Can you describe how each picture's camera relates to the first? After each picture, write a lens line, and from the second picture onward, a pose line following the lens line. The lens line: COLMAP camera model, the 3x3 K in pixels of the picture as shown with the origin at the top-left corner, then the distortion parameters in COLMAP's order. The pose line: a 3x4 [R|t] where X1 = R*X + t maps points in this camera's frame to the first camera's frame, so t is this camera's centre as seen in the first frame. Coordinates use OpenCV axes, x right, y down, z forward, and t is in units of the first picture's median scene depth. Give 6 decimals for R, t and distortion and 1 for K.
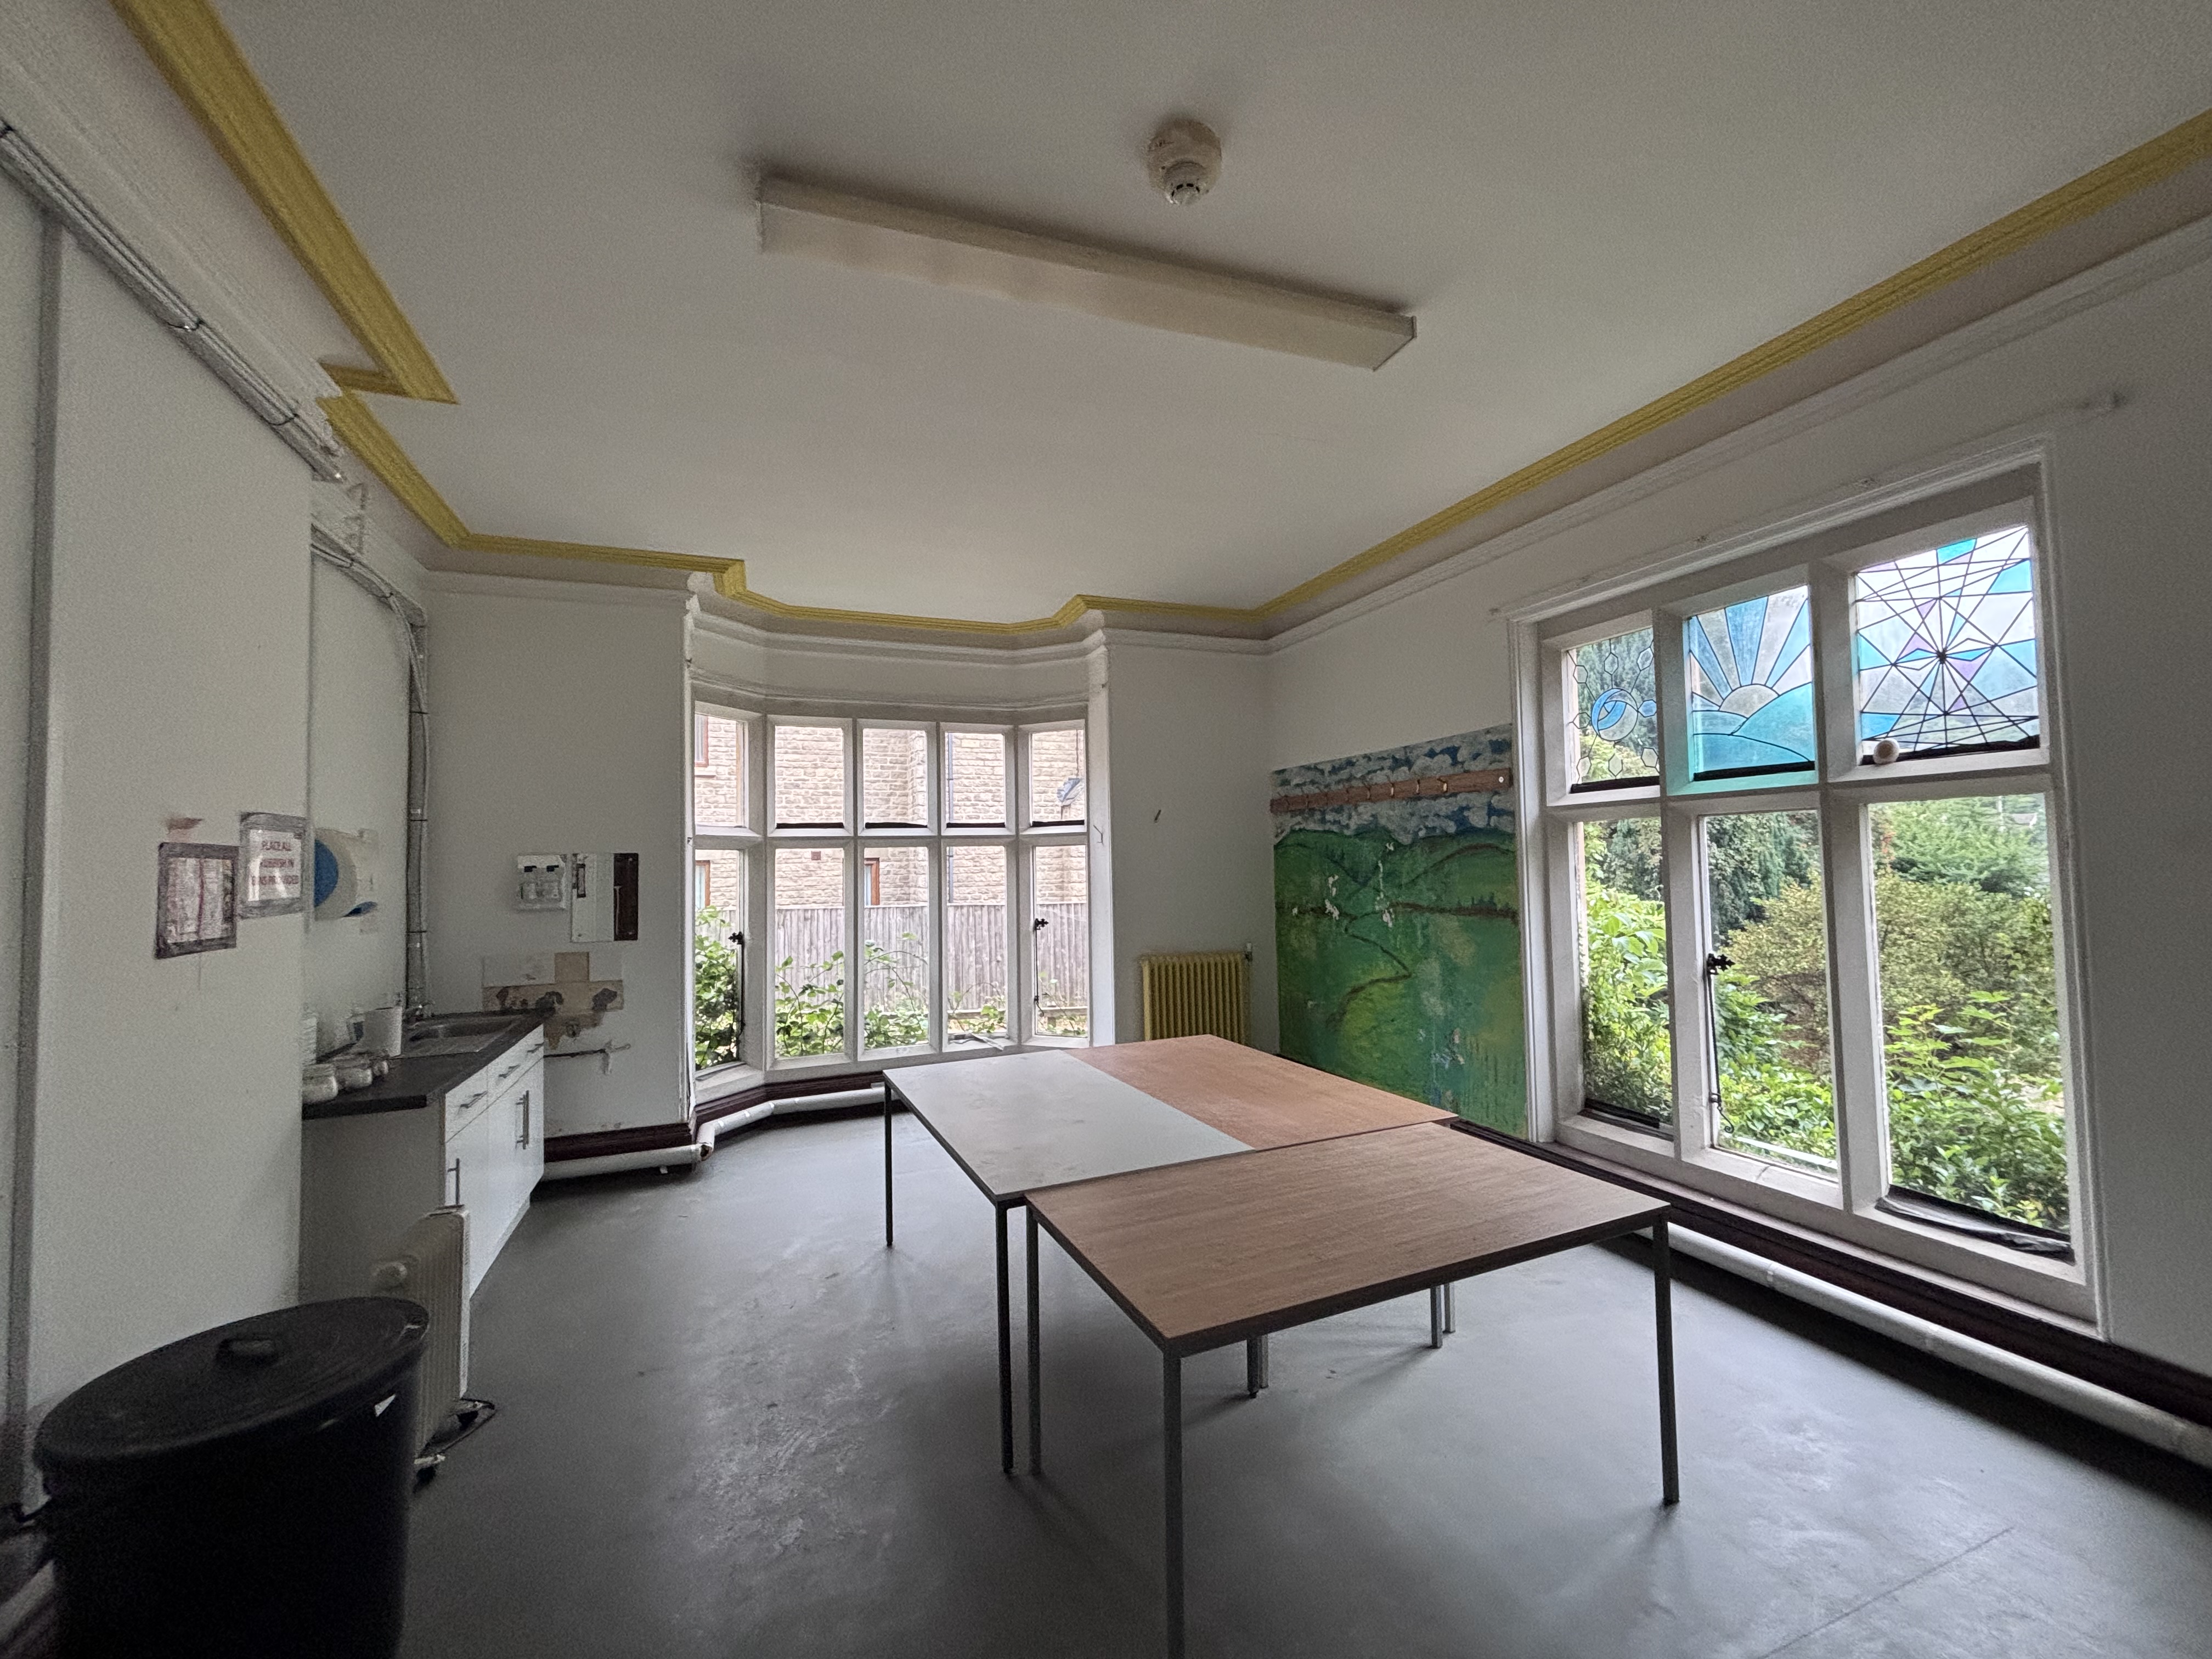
lens RADIAL K [[890.4, 0, 1115.2], [0, 890.4, 832.2], [0, 0, 1]] dist [-0.010630, 0.001045]
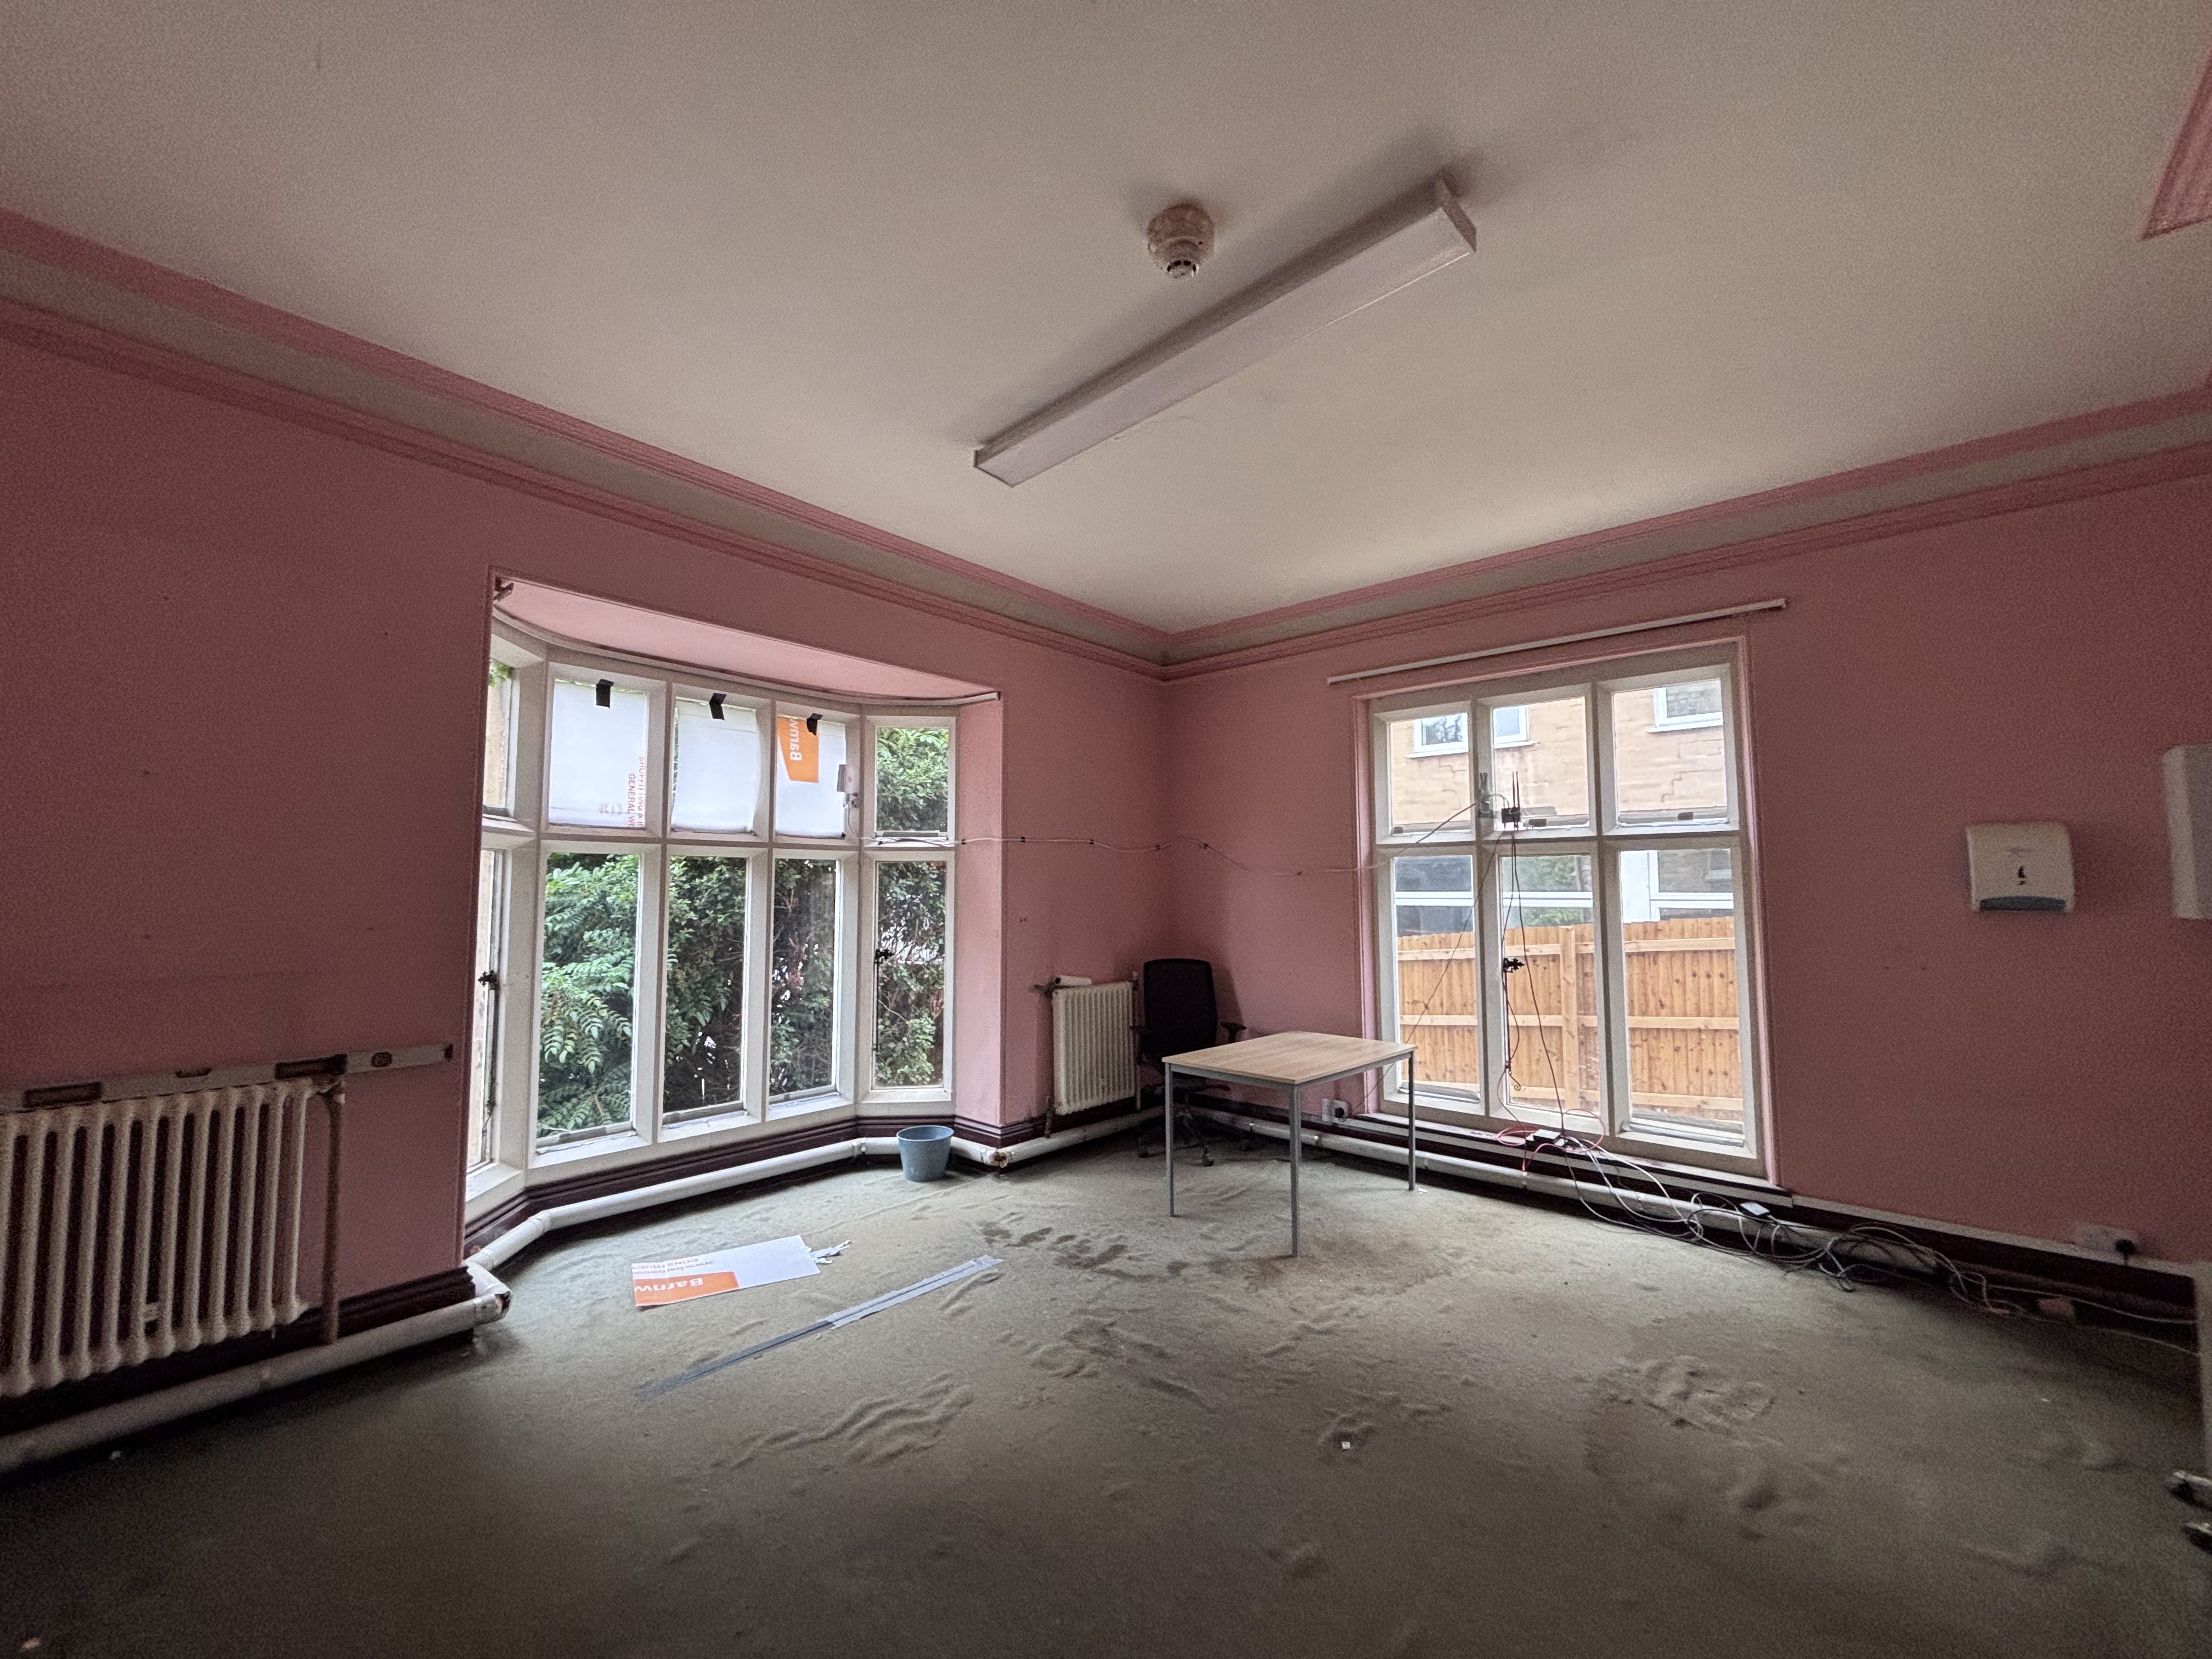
lens RADIAL K [[891.2, 0, 1102.3], [0, 891.2, 825.2], [0, 0, 1]] dist [-0.000020, -0.000187]
pose [[0.850642, 0.058574, 0.522472, -0.442688], [-0.036976, 0.997979, -0.051681, 0.021405], [-0.524443, 0.024644, 0.851089, 0.185320]]
